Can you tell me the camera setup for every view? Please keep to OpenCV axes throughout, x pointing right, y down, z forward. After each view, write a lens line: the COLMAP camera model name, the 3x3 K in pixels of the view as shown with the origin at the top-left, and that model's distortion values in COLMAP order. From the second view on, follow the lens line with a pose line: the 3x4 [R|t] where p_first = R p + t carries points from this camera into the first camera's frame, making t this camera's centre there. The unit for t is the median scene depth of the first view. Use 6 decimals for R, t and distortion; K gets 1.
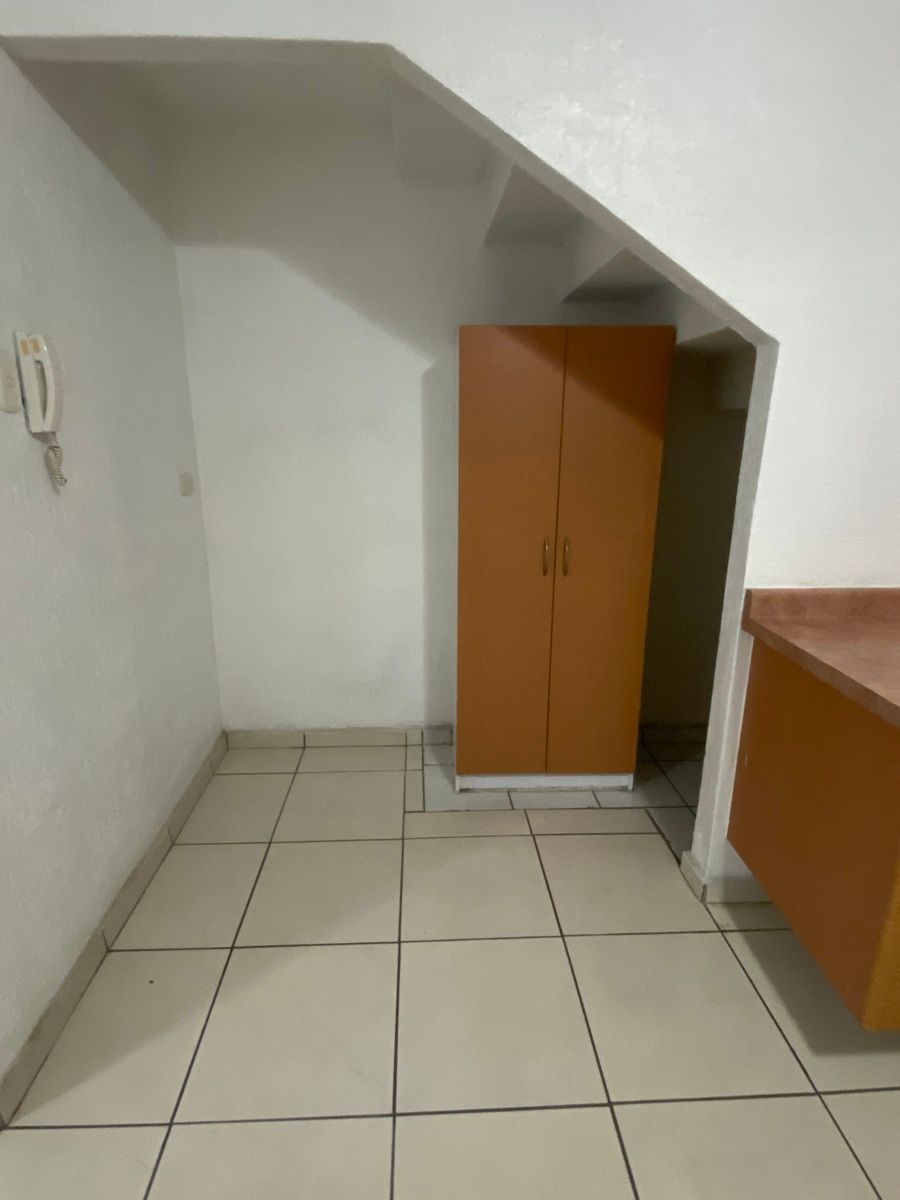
lens RADIAL K [[629.3, 0, 450.0], [0, 629.3, 600.0], [0, 0, 1]] dist [0.075049, -0.059147]
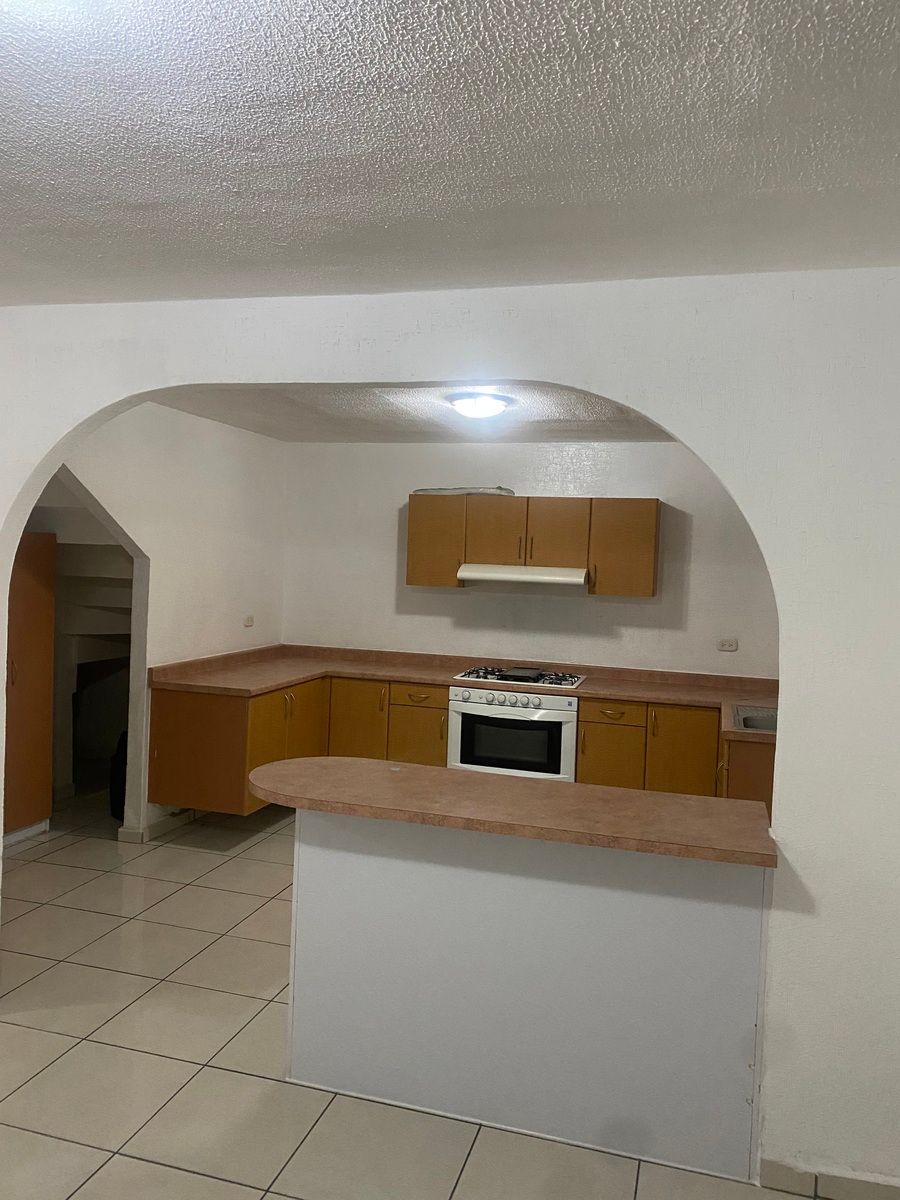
lens RADIAL K [[907.9, 0, 450.0], [0, 907.9, 600.0], [0, 0, 1]] dist [0.001049, 0.000197]
pose [[0.320414, -0.027496, 0.946879, -1.873715], [0.213796, 0.975887, -0.044008, 0.099894], [-0.922836, 0.216539, 0.318566, -0.840296]]
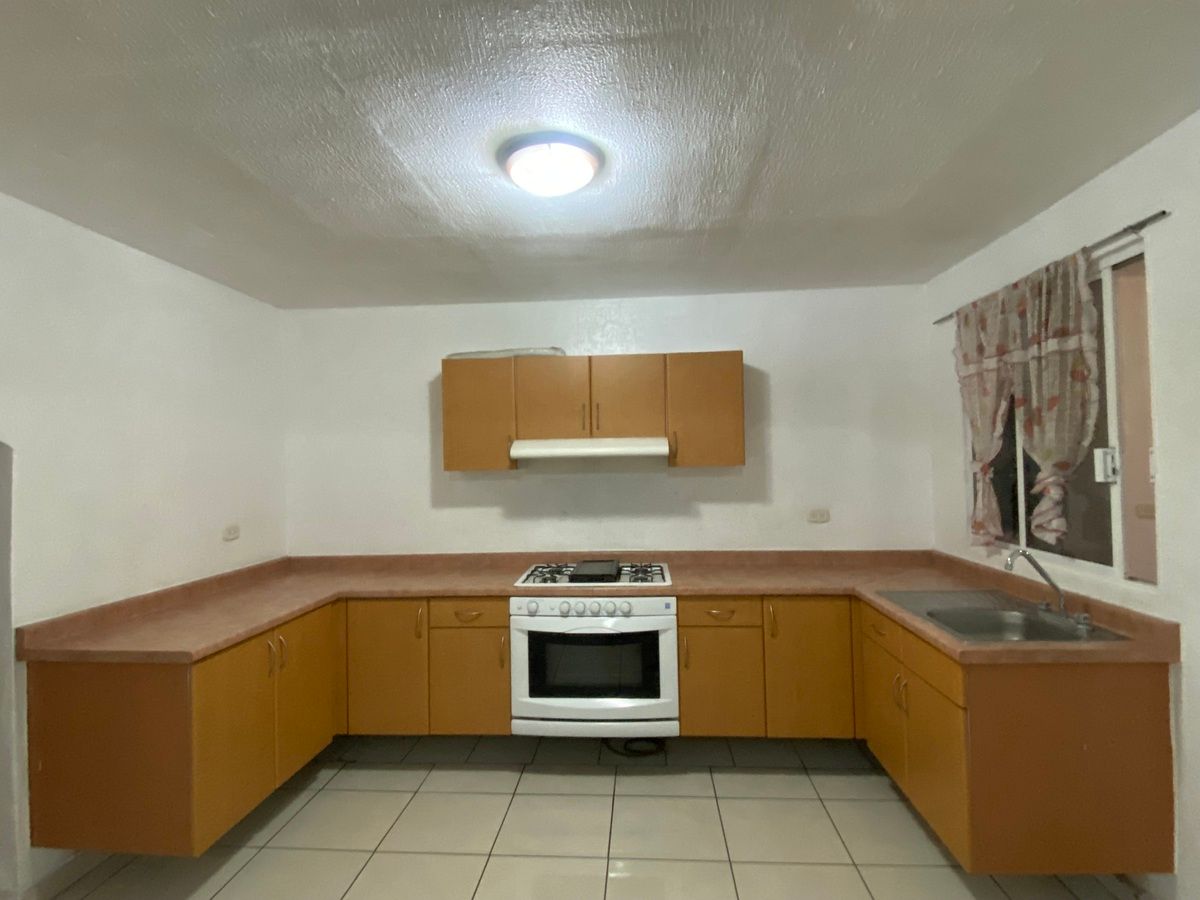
lens RADIAL K [[629.3, 0, 602.2], [0, 629.3, 444.8], [0, 0, 1]] dist [0.075049, -0.059147]
pose [[0.114639, 0.027662, 0.993022, -0.627380], [0.283866, 0.957020, -0.059430, 0.037518], [-0.951986, 0.288698, 0.101860, -0.322525]]
